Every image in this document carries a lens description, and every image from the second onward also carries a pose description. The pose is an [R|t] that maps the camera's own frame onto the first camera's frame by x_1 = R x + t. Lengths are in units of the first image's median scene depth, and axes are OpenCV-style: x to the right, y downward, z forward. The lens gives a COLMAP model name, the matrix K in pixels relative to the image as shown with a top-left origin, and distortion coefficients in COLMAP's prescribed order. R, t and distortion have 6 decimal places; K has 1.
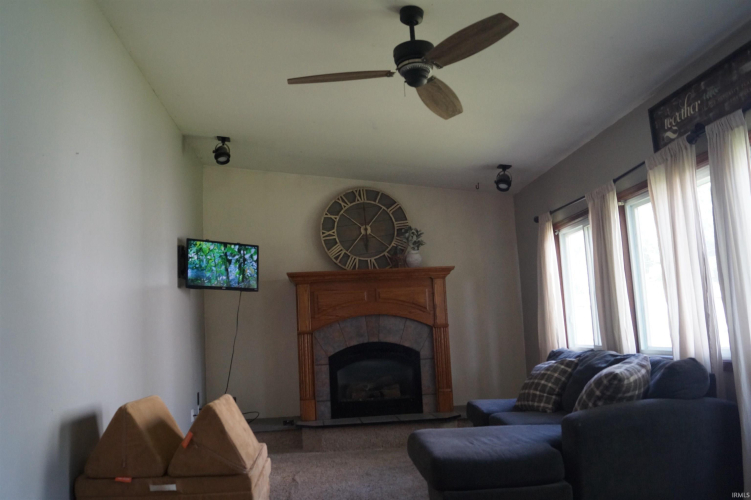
lens RADIAL K [[640.2, 0, 370.9], [0, 640.2, 249.1], [0, 0, 1]] dist [-0.079469, 0.011986]
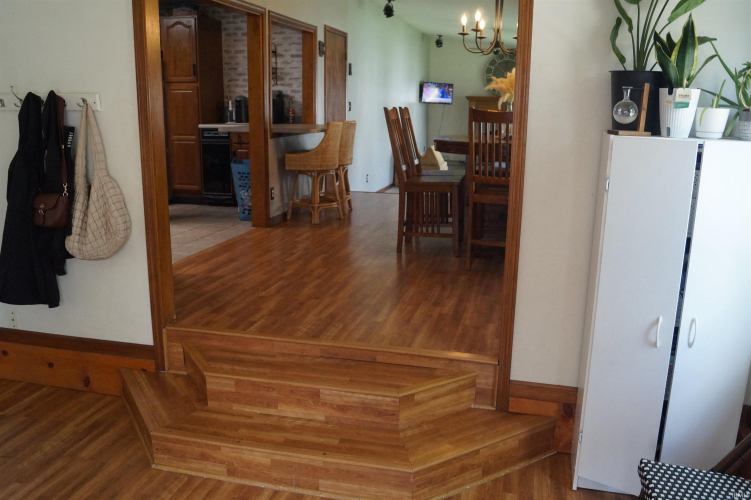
lens RADIAL K [[640.2, 0, 370.9], [0, 640.2, 249.1], [0, 0, 1]] dist [-0.079469, 0.011986]
pose [[0.942914, 0.126392, -0.308121, 0.324851], [-0.008996, 0.934515, 0.355809, -0.263399], [0.332915, -0.332725, 0.882305, -1.313332]]
